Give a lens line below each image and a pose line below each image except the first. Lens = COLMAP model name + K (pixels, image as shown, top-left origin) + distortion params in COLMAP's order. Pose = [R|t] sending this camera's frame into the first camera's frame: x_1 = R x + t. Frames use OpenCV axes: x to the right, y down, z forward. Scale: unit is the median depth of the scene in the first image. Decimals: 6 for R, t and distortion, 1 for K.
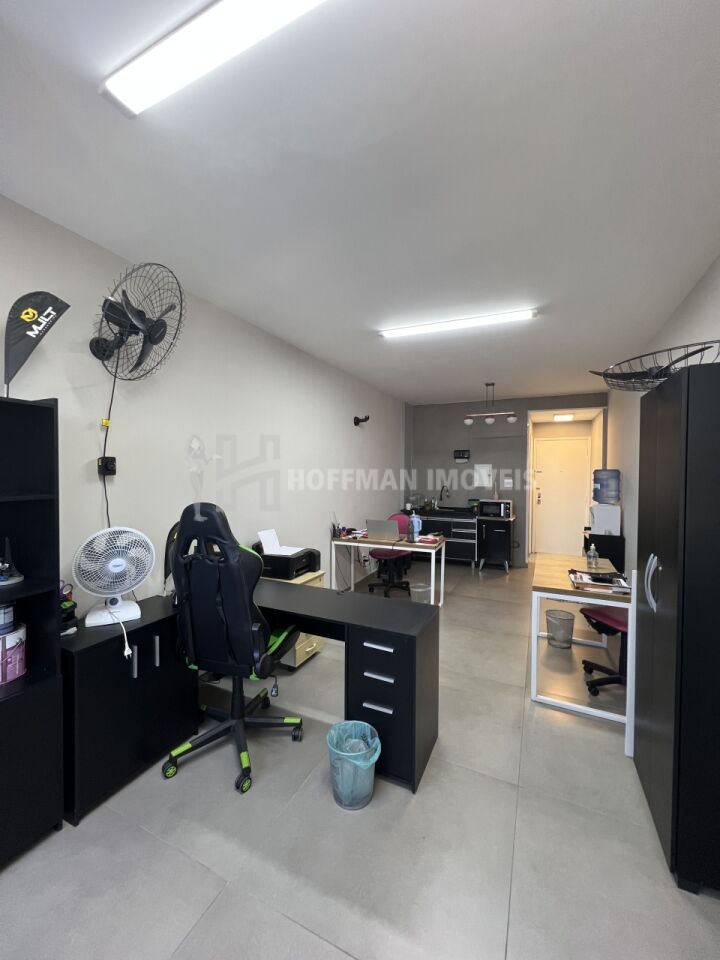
lens RADIAL K [[385.3, 0, 363.5], [0, 385.3, 481.5], [0, 0, 1]] dist [-0.001864, -0.000035]
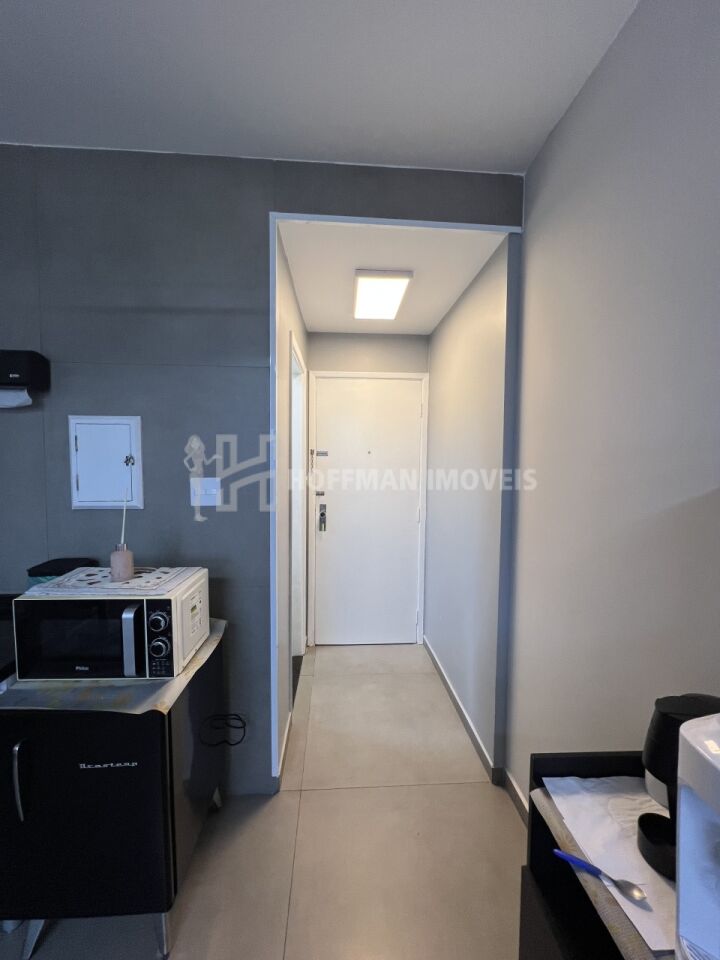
lens RADIAL K [[385.3, 0, 360.3], [0, 385.3, 481.9], [0, 0, 1]] dist [-0.001864, -0.000035]
pose [[0.880286, -0.024831, 0.473793, 0.337244], [0.003941, 0.998978, 0.045033, -0.013351], [-0.474426, -0.037775, 0.879484, 0.703659]]
